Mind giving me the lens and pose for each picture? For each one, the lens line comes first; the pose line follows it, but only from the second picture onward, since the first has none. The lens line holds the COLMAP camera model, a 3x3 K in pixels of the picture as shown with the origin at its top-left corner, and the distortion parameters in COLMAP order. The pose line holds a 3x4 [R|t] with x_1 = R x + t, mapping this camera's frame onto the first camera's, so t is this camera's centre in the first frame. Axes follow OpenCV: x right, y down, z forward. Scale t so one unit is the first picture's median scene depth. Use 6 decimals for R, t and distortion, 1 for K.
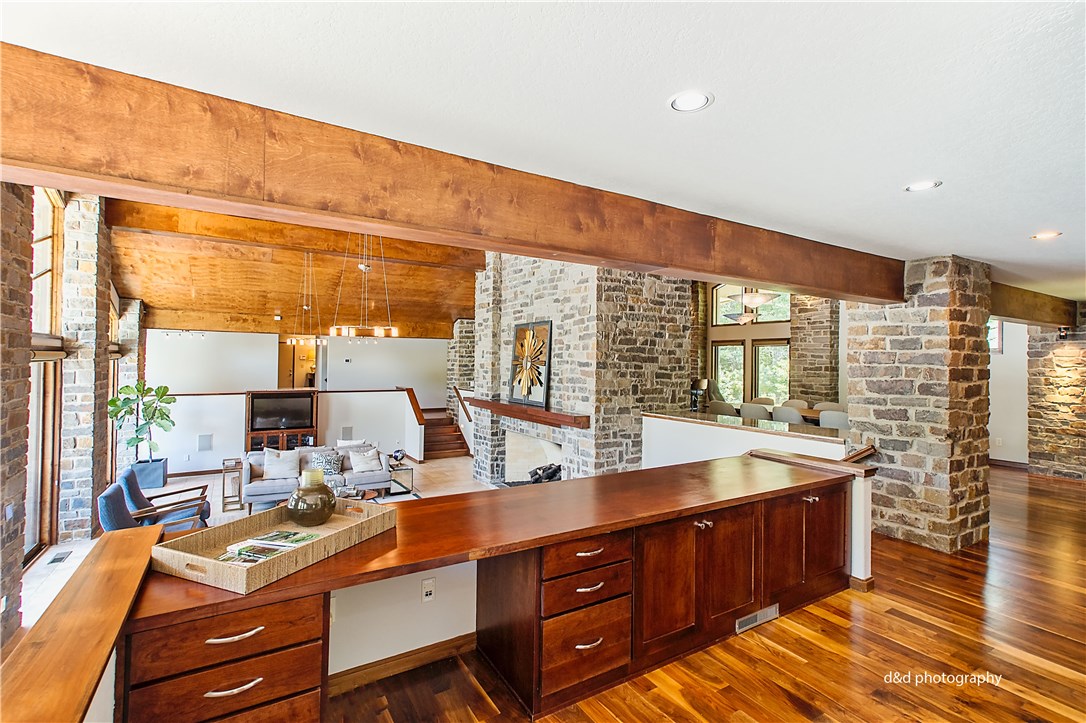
lens RADIAL K [[504.0, 0, 540.2], [0, 504.0, 356.8], [0, 0, 1]] dist [0.003150, 0.001347]
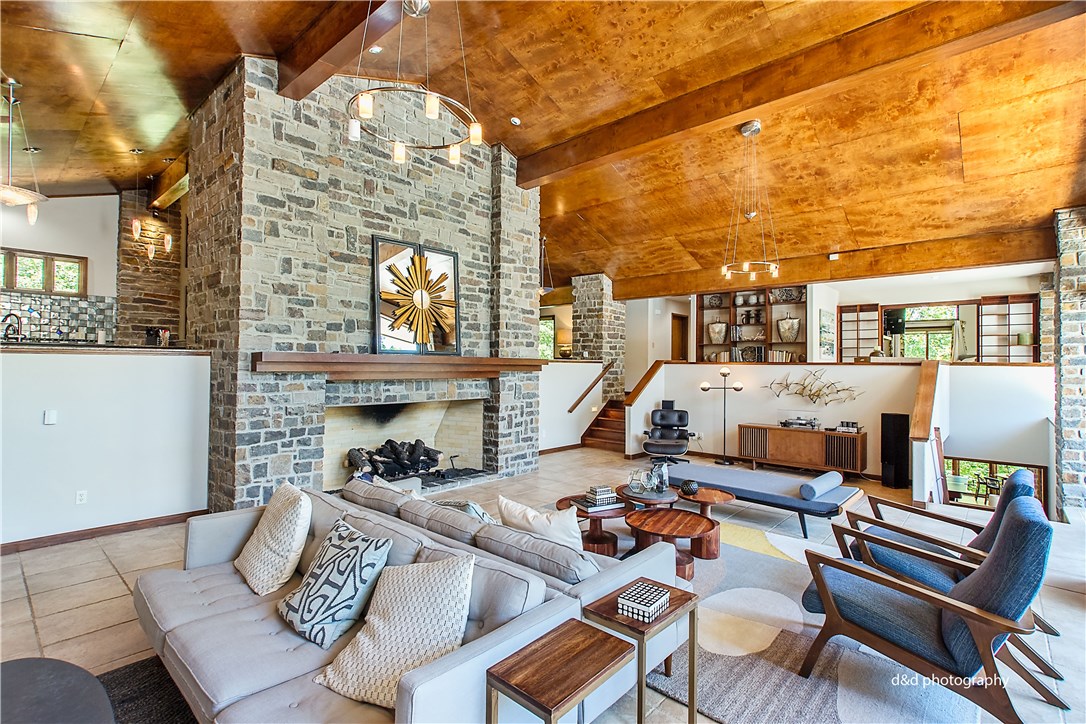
lens RADIAL K [[508.3, 0, 542.4], [0, 508.3, 358.5], [0, 0, 1]] dist [0.005009, 0.001145]
pose [[-0.287008, -0.002990, 0.957923, -0.667918], [-0.023250, 0.999722, -0.003845, 0.082450], [-0.957646, -0.023375, -0.286998, 0.904652]]
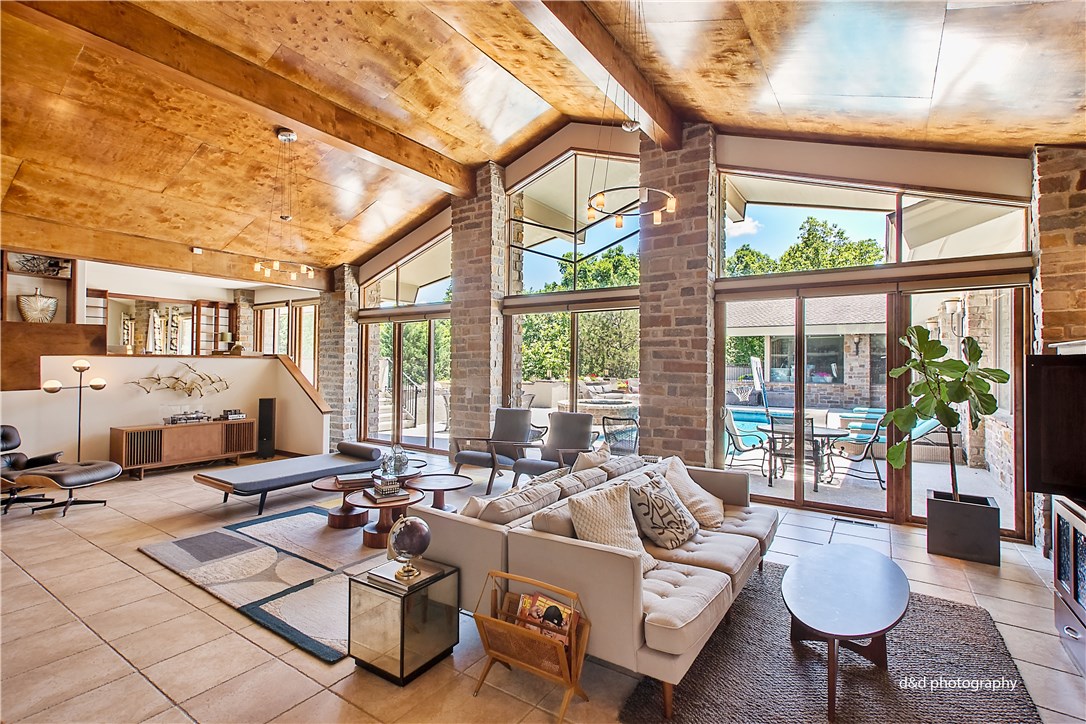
lens RADIAL K [[508.3, 0, 542.4], [0, 508.3, 358.5], [0, 0, 1]] dist [0.005009, 0.001145]
pose [[-0.907908, -0.027824, -0.418244, -0.208182], [-0.018388, 0.999478, -0.026574, 0.091643], [0.418765, -0.016436, -0.907946, 1.198125]]
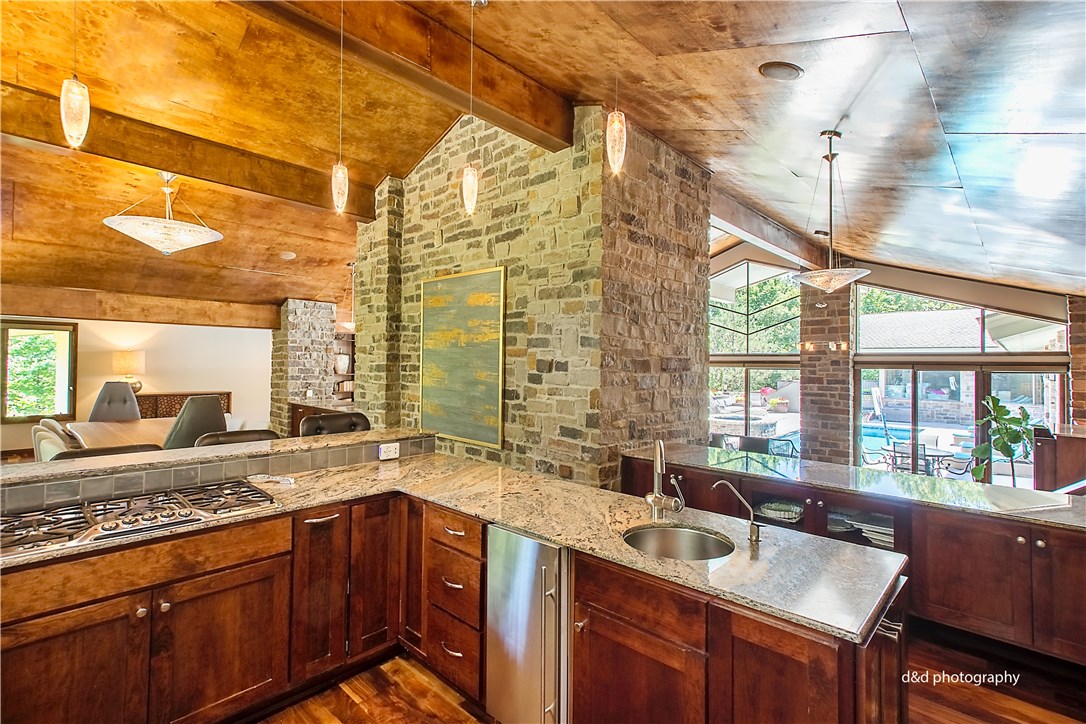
lens RADIAL K [[504.0, 0, 540.2], [0, 504.0, 357.3], [0, 0, 1]] dist [0.003150, 0.001347]
pose [[-0.965741, -0.026070, -0.258194, 0.169026], [-0.020616, 0.999504, -0.023807, 0.015206], [0.258686, -0.017669, -0.965800, 1.498005]]
